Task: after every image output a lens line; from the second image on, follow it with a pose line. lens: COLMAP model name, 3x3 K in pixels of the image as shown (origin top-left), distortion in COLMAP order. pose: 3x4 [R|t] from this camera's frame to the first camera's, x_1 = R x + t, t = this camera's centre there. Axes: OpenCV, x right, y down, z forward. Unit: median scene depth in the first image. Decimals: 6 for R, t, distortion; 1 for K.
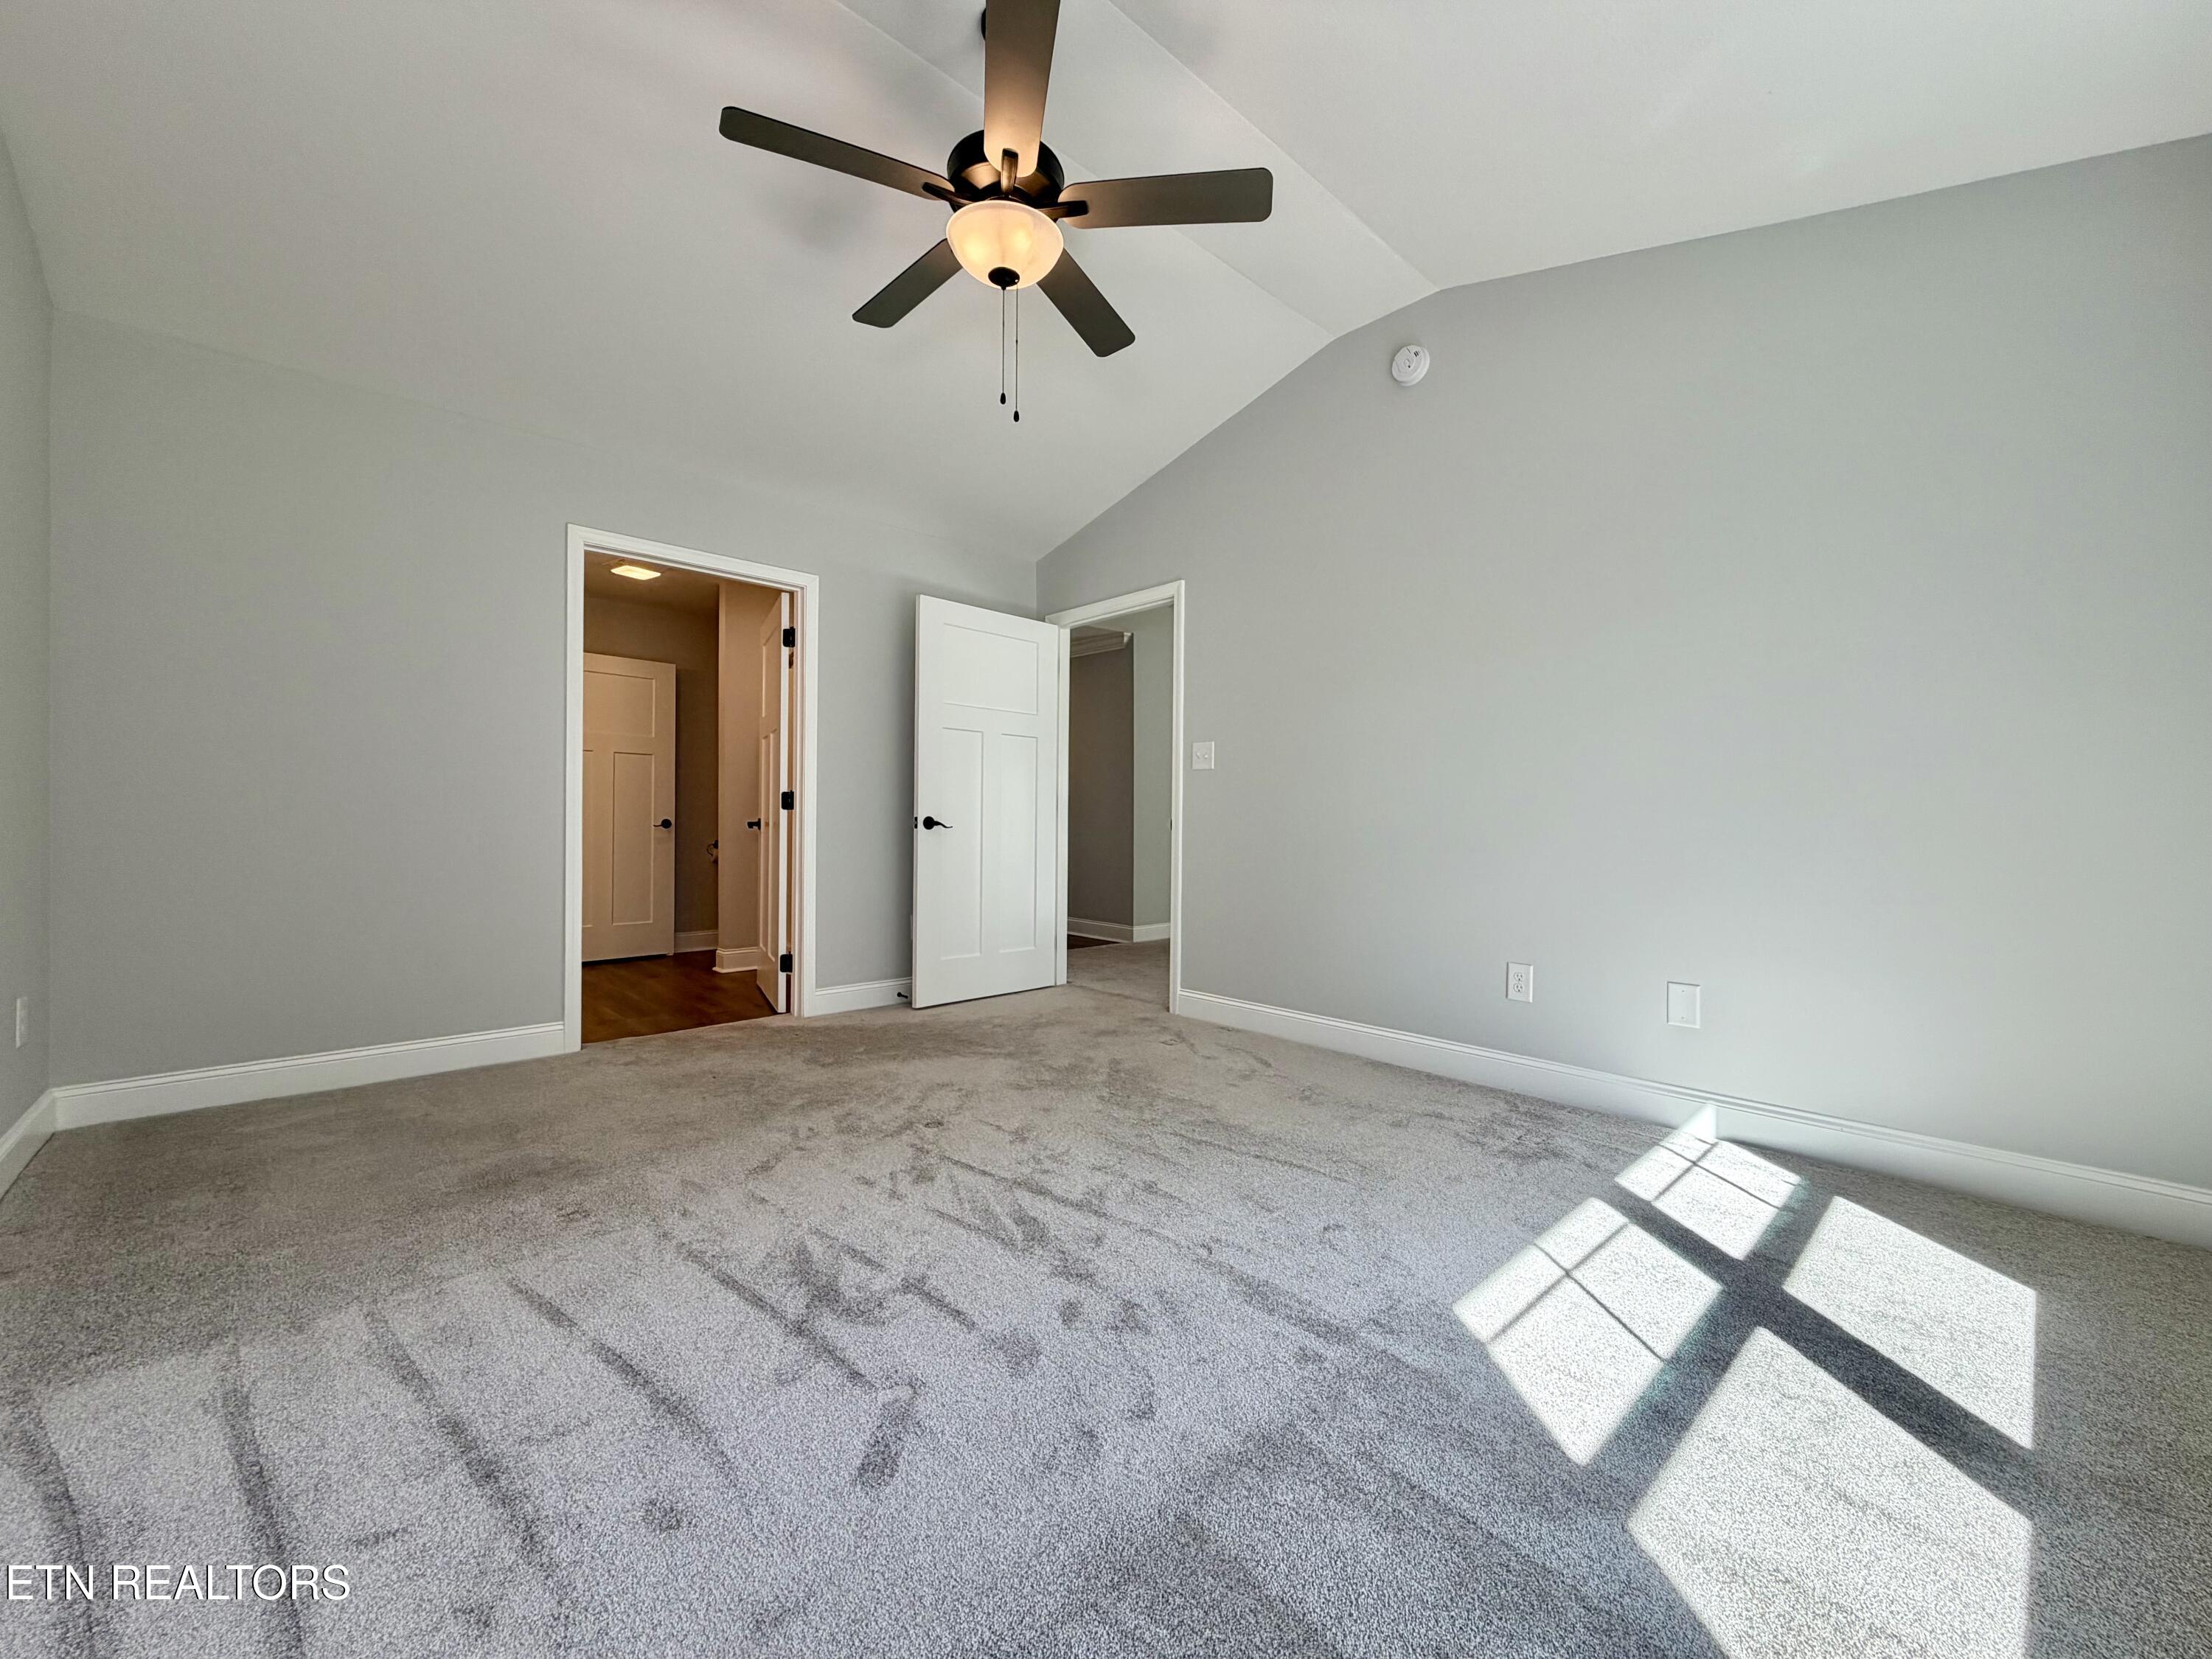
lens RADIAL K [[878.9, 0, 1095.6], [0, 878.9, 830.8], [0, 0, 1]] dist [-0.000003, 0.000071]
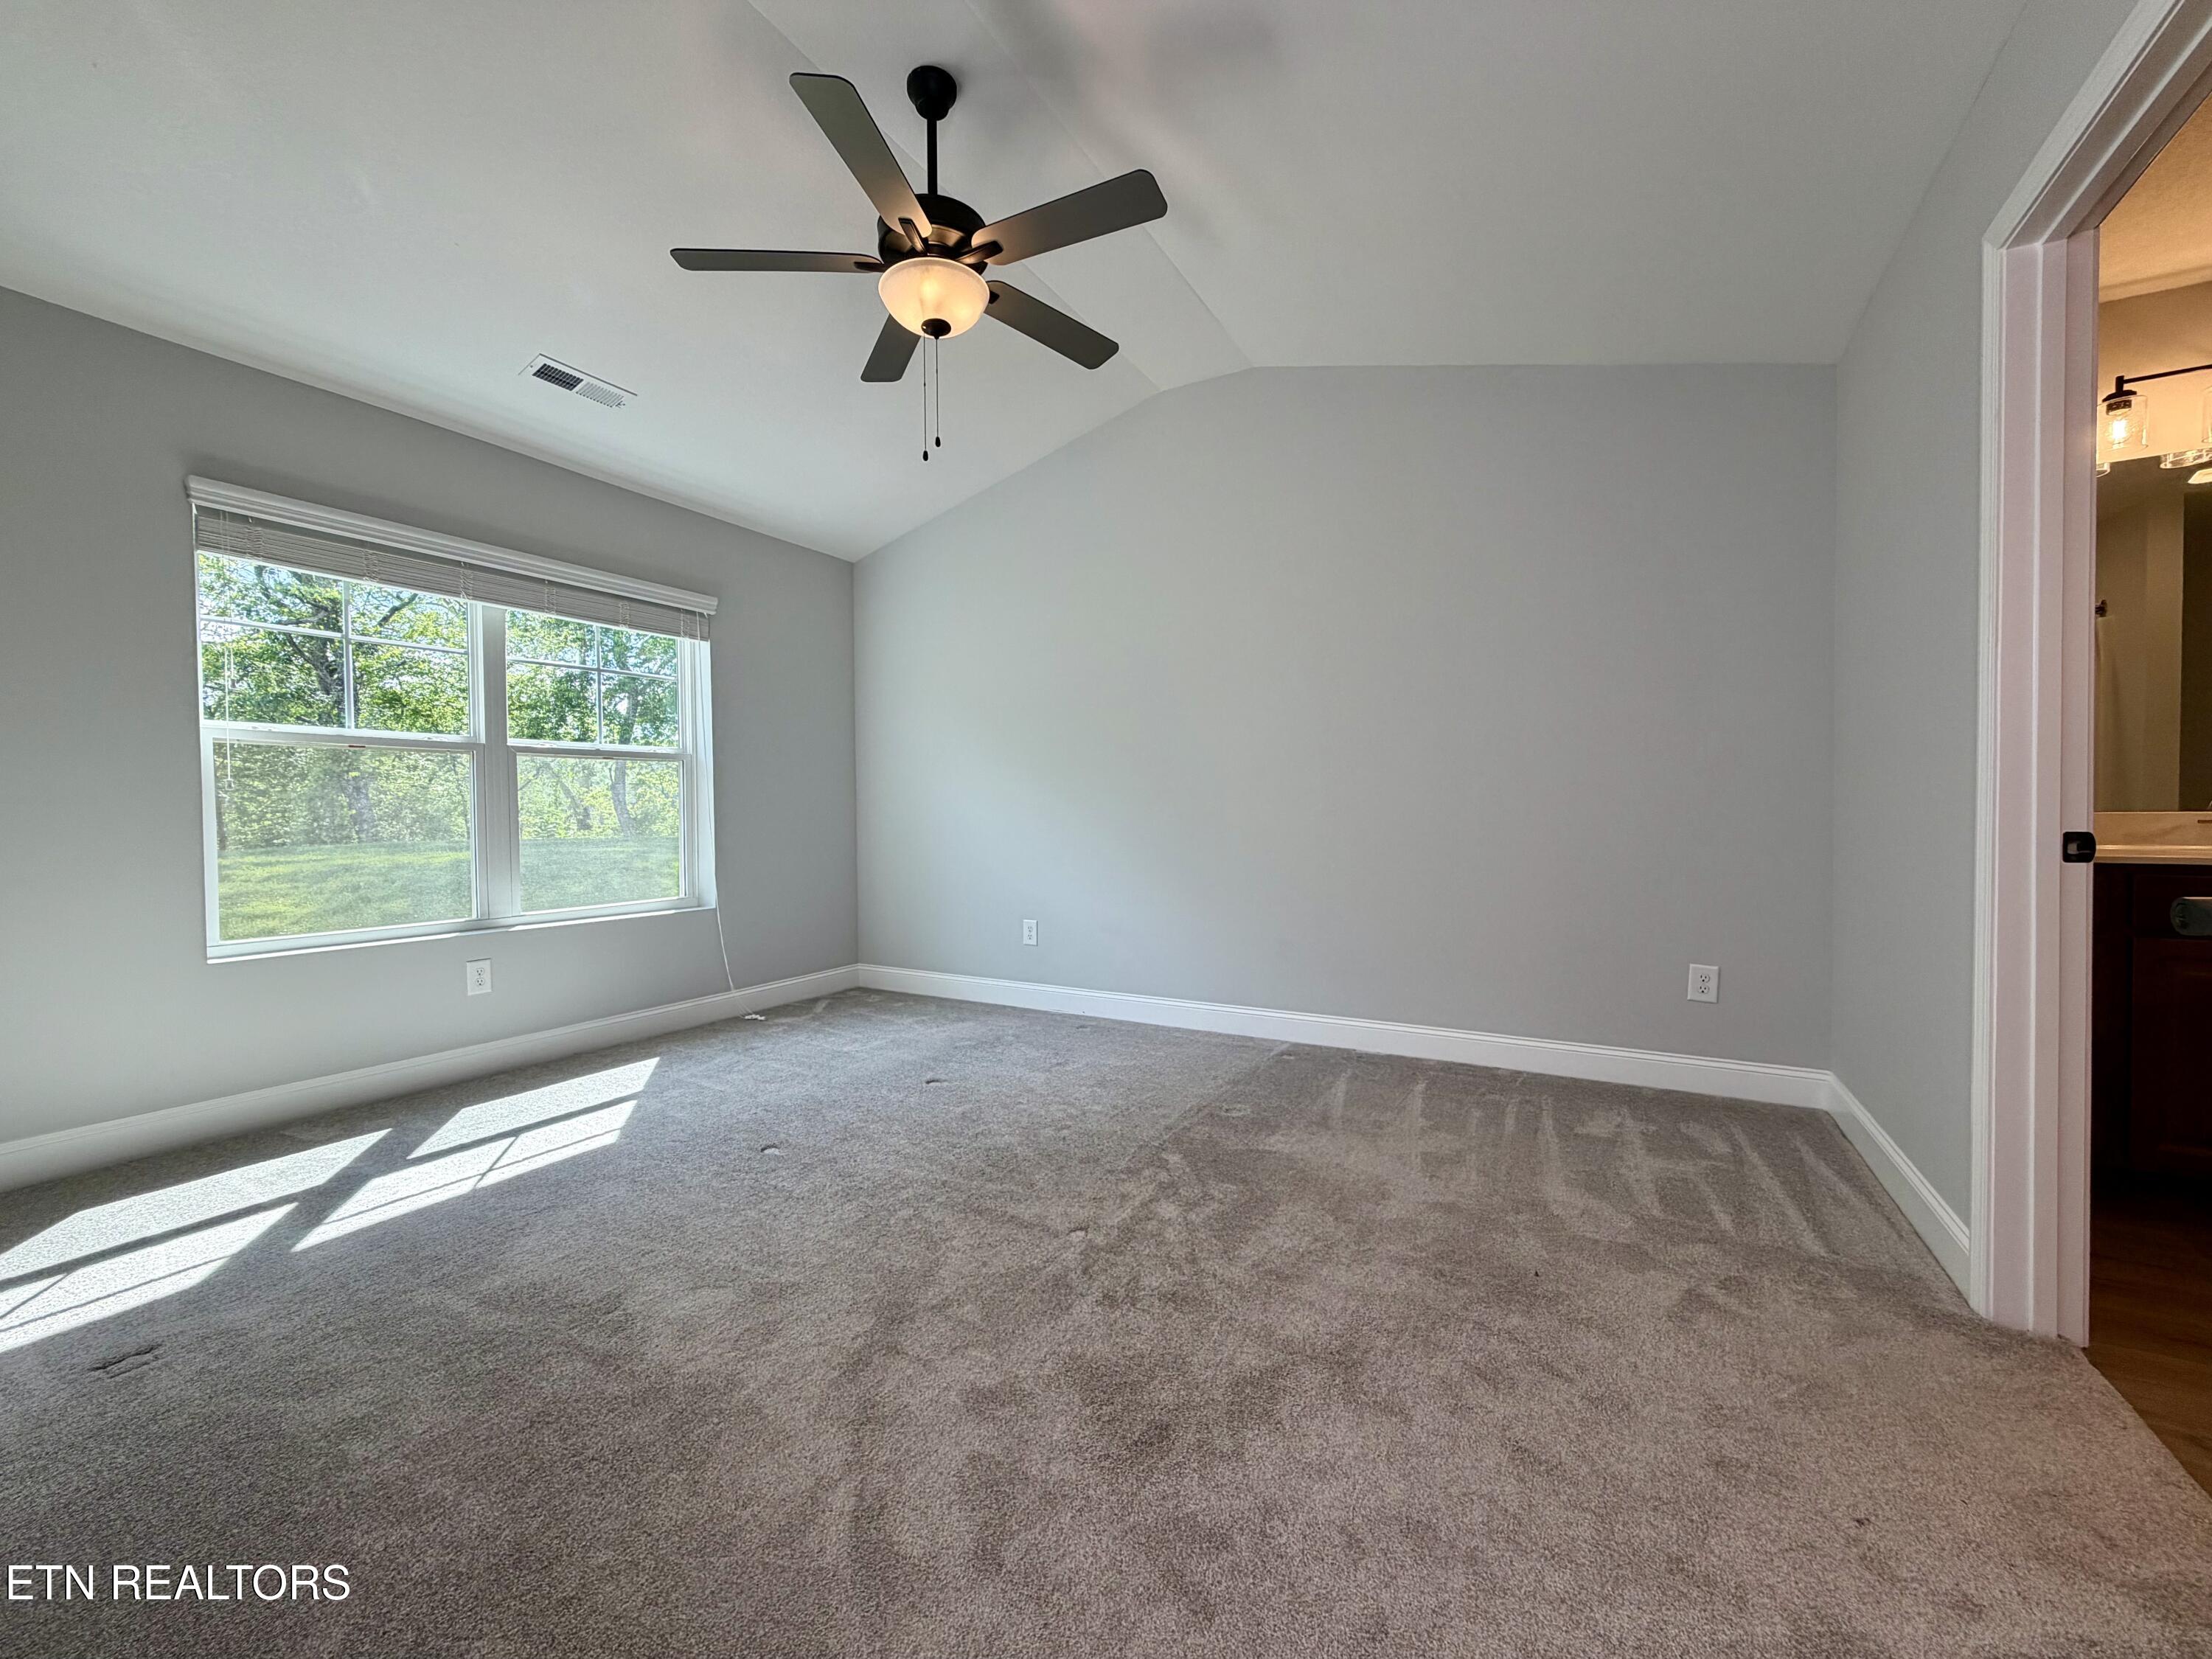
lens RADIAL K [[878.9, 0, 1095.6], [0, 878.9, 830.8], [0, 0, 1]] dist [-0.000003, 0.000071]
pose [[-0.953163, 0.001082, -0.302454, 0.057345], [-0.006370, 0.999700, 0.023653, -0.068584], [0.302389, 0.024472, -0.952870, 2.844640]]
